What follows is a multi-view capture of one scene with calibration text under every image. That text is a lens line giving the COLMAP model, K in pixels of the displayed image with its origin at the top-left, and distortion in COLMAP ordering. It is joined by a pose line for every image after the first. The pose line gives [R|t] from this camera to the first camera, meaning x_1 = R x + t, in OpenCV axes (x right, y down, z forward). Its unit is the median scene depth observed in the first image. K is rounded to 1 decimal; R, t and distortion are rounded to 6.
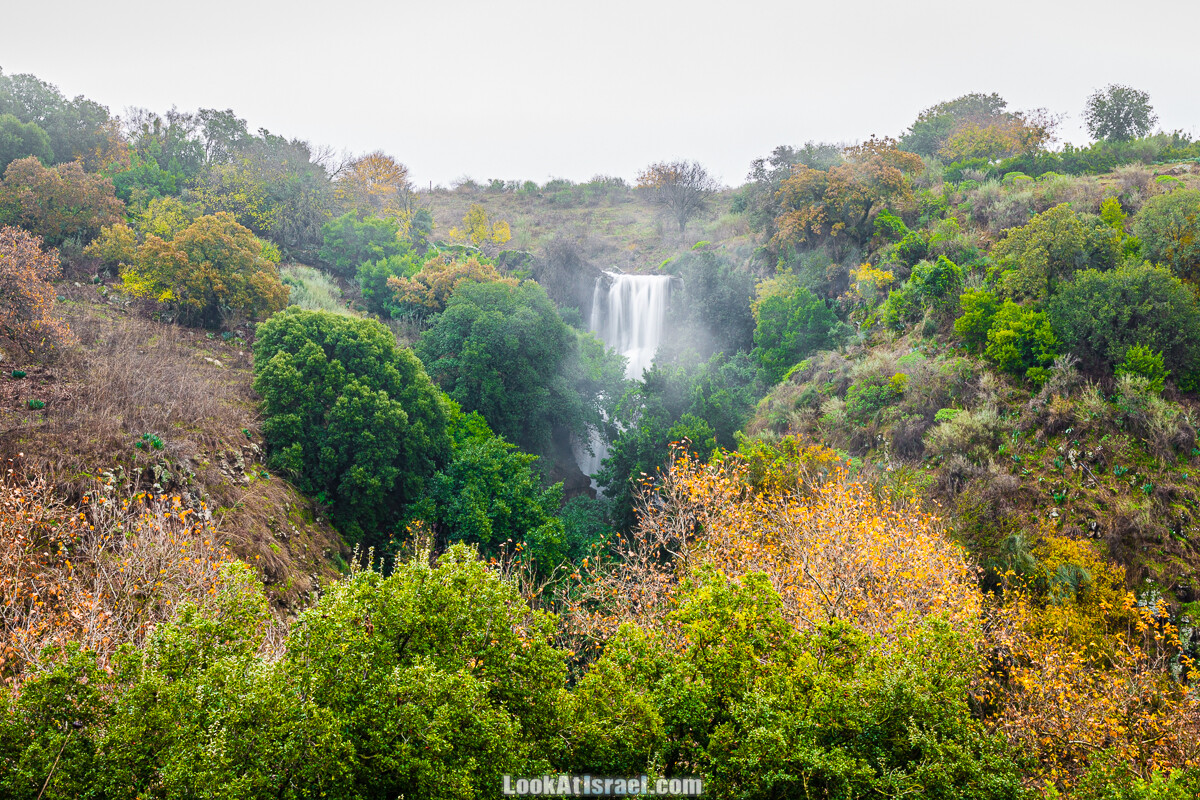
lens RADIAL K [[1138.2, 0, 602.5], [0, 1138.2, 388.1], [0, 0, 1]] dist [0.001037, 0.000000]
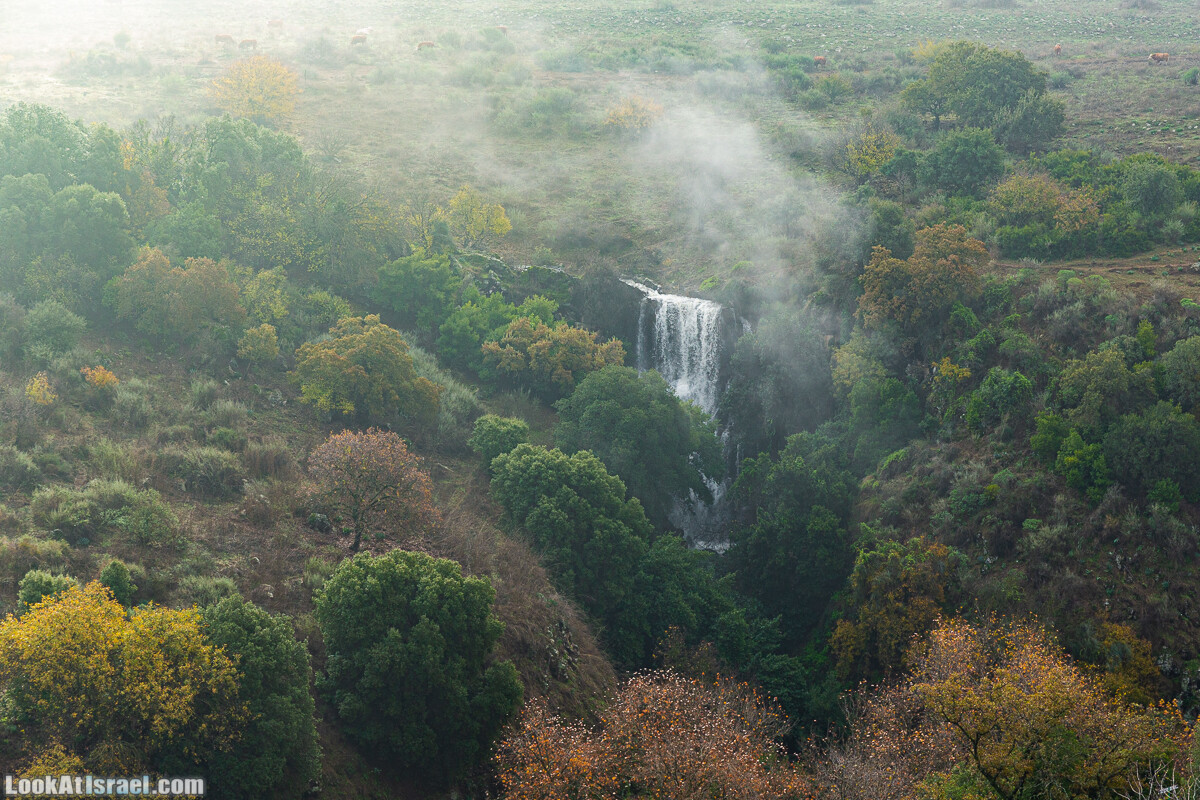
lens RADIAL K [[2378.1, 0, 598.5], [0, 2378.1, 405.3], [0, 0, 1]] dist [0.071182, 0.000000]
pose [[0.974974, -0.037135, 0.219197, -0.867782], [-0.001051, 0.985170, 0.171575, -0.637265], [-0.222318, -0.167511, 0.960476, -1.692861]]
